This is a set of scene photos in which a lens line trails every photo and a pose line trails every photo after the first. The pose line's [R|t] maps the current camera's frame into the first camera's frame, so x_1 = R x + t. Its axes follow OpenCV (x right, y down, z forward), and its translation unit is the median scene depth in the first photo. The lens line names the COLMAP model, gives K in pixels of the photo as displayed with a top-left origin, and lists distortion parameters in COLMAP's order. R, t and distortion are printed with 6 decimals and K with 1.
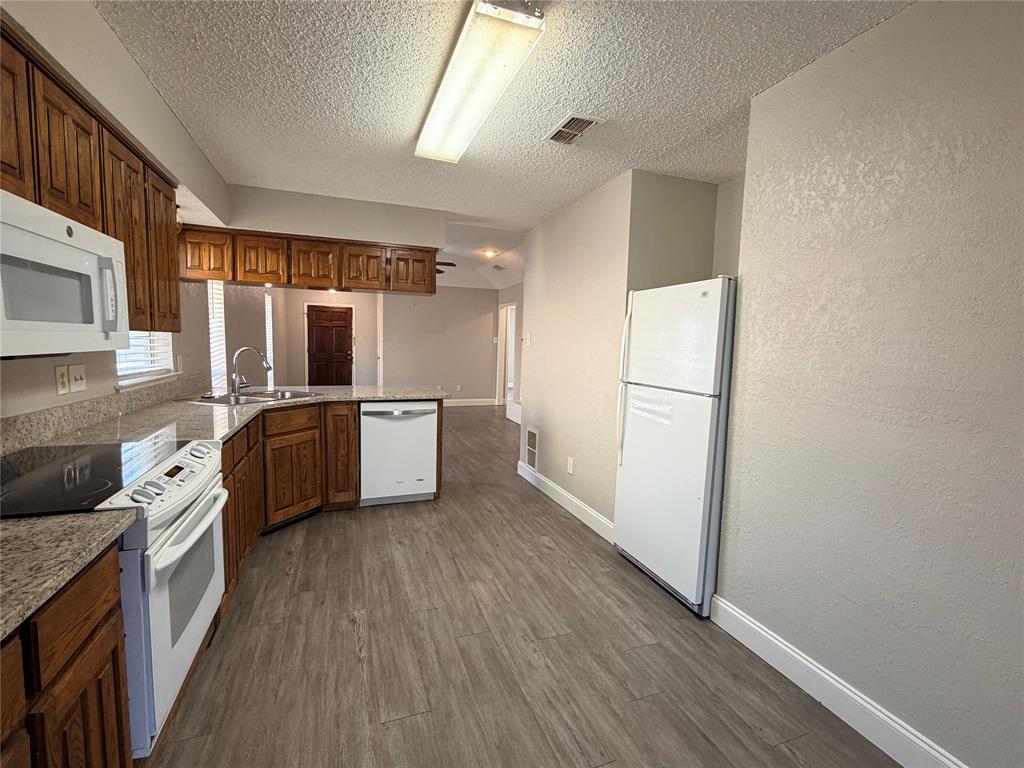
lens RADIAL K [[455.0, 0, 508.4], [0, 455.0, 385.2], [0, 0, 1]] dist [-0.000217, -0.000227]
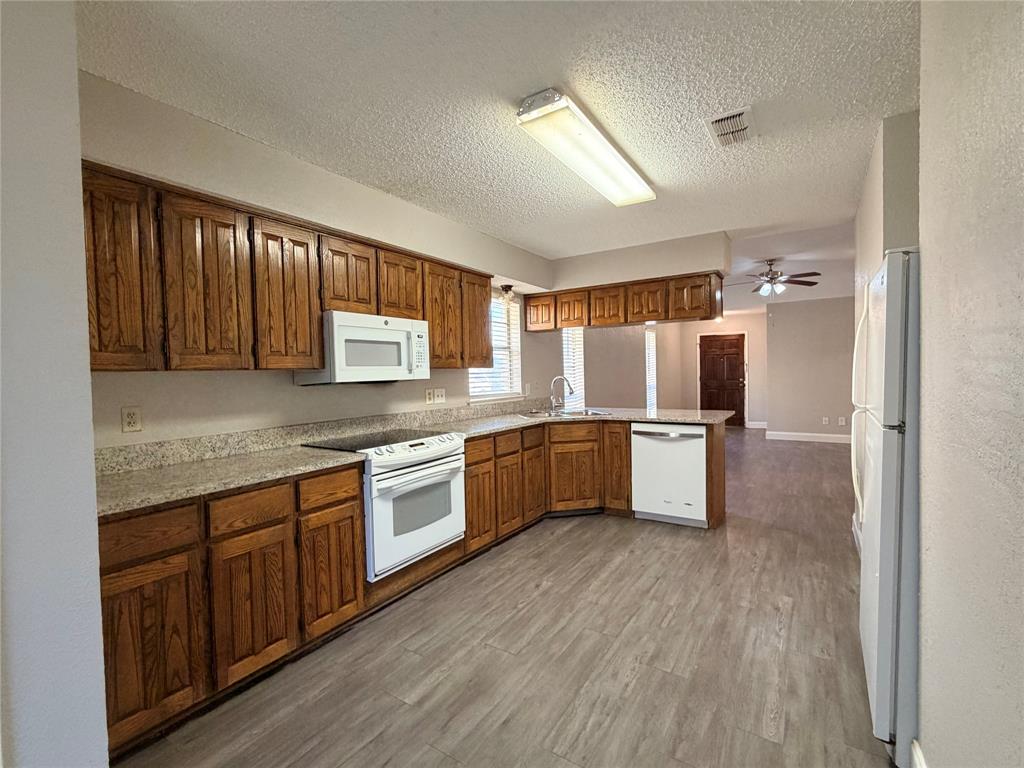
lens RADIAL K [[455.0, 0, 513.9], [0, 455.0, 384.9], [0, 0, 1]] dist [-0.000217, -0.000227]
pose [[0.599933, -0.015427, -0.799902, 0.442491], [-0.037531, 0.998171, -0.047400, 0.010484], [0.799170, 0.058458, 0.598256, 0.097279]]
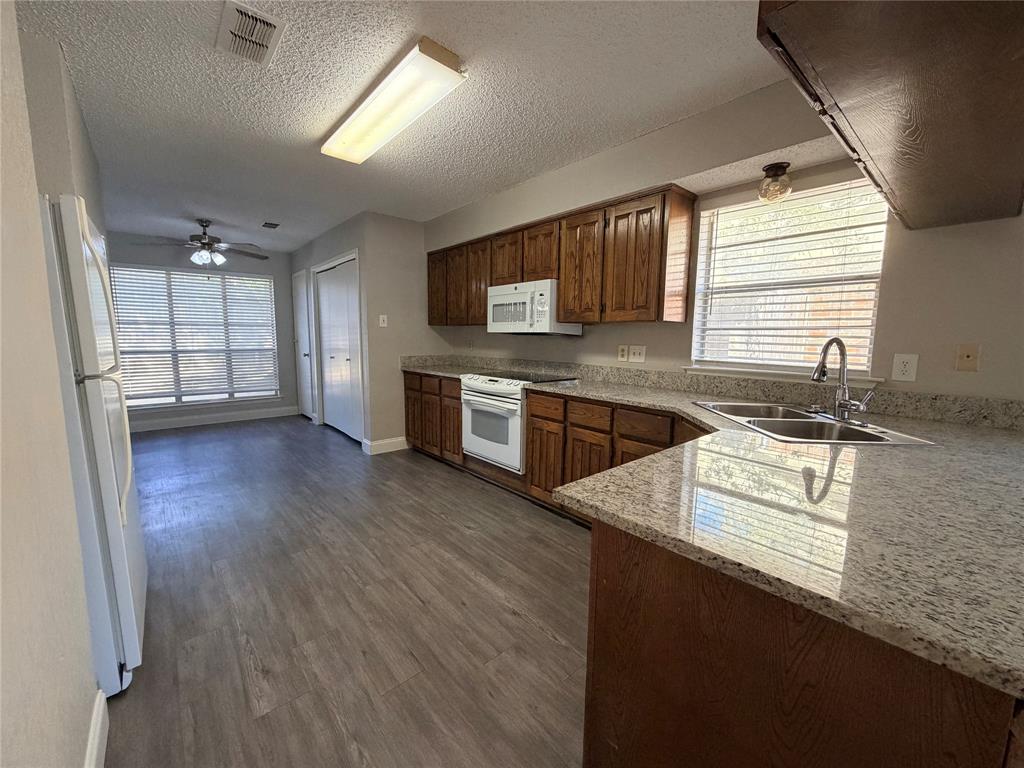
lens RADIAL K [[410.0, 0, 508.5], [0, 410.0, 384.6], [0, 0, 1]] dist [0.004598, -0.000105]
pose [[-0.933530, 0.010422, -0.358347, -0.009599], [-0.064059, 0.978641, 0.195343, -0.104835], [0.352729, 0.205314, -0.912923, 1.411809]]
